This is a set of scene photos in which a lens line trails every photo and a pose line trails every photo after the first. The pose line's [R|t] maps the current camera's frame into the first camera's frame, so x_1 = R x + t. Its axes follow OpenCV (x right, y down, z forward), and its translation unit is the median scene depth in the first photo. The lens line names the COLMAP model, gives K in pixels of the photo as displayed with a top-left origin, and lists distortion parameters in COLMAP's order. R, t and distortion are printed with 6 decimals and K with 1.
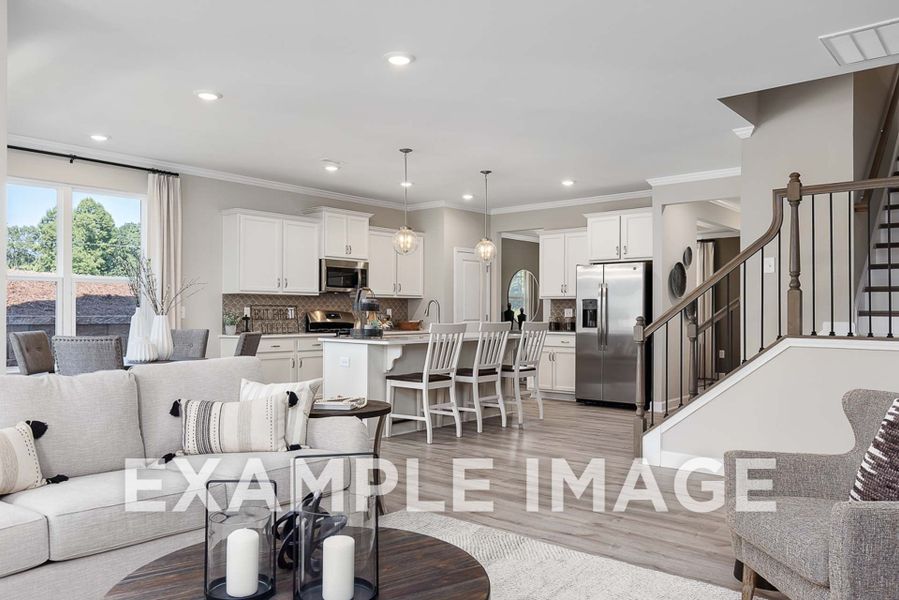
lens RADIAL K [[668.8, 0, 449.5], [0, 668.8, 300.0], [0, 0, 1]] dist [-0.000463, -0.000595]
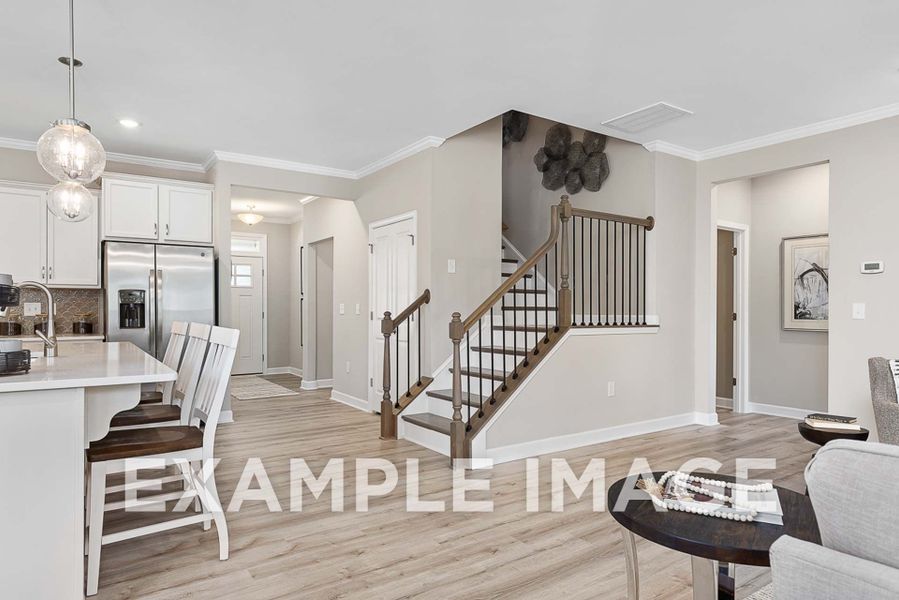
lens RADIAL K [[548.1, 0, 449.5], [0, 548.1, 300.0], [0, 0, 1]] dist [0.001340, 0.001053]
pose [[0.268818, 0.012306, 0.963112, -0.275345], [-0.016668, 0.999828, -0.008123, 0.008693], [-0.963047, -0.013869, 0.268977, 0.501629]]
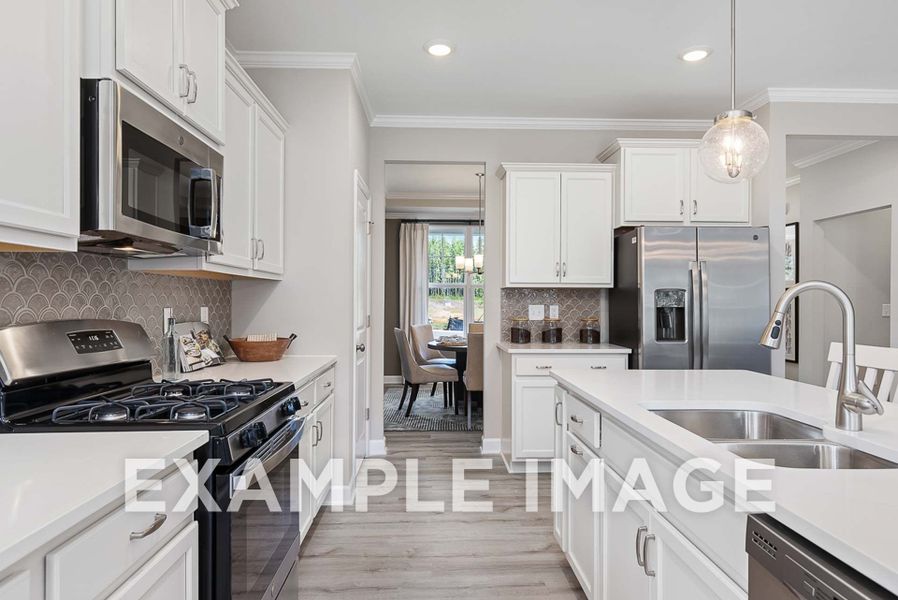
lens RADIAL K [[547.5, 0, 449.0], [0, 547.5, 300.0], [0, 0, 1]] dist [0.001340, 0.001053]
pose [[0.731514, 0.002766, 0.681821, -0.227940], [-0.012791, 0.999871, 0.009667, 0.005436], [-0.681706, -0.015793, 0.731456, 0.793677]]
